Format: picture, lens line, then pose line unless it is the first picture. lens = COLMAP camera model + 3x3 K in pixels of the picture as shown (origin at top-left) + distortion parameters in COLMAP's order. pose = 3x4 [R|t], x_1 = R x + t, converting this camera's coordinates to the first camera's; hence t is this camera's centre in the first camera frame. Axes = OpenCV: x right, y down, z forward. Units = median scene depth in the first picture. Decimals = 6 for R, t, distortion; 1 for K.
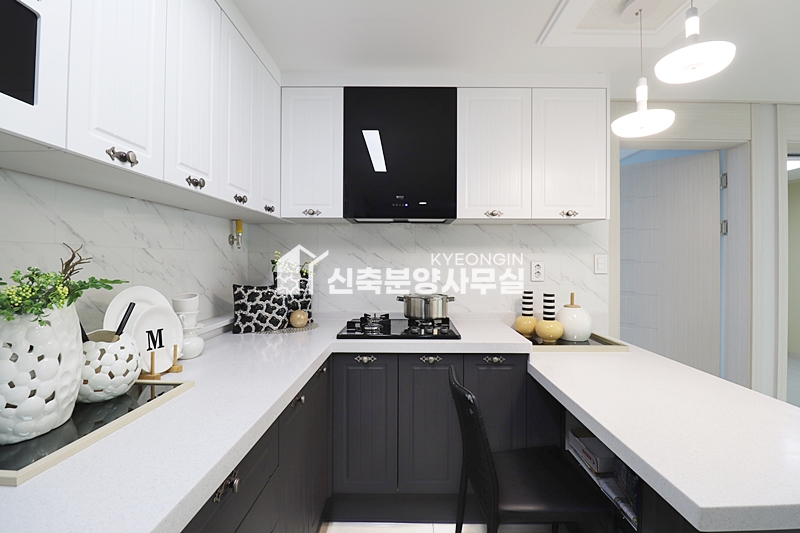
lens RADIAL K [[374.6, 0, 395.9], [0, 374.6, 260.6], [0, 0, 1]] dist [-0.001989, -0.000288]
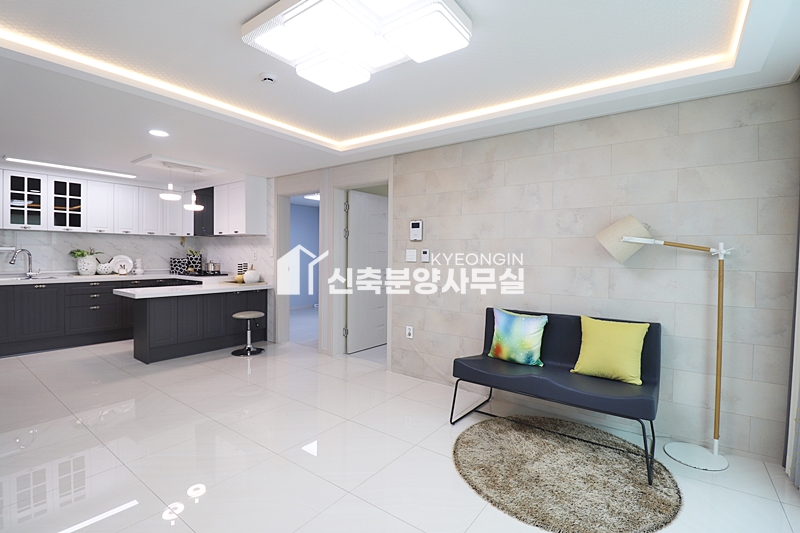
lens RADIAL K [[374.6, 0, 395.9], [0, 374.6, 260.6], [0, 0, 1]] dist [-0.001989, -0.000288]
pose [[0.798974, 0.016010, -0.601153, 2.824415], [-0.006492, 0.999817, 0.017999, 0.014920], [0.601331, -0.010478, 0.798931, -0.363626]]
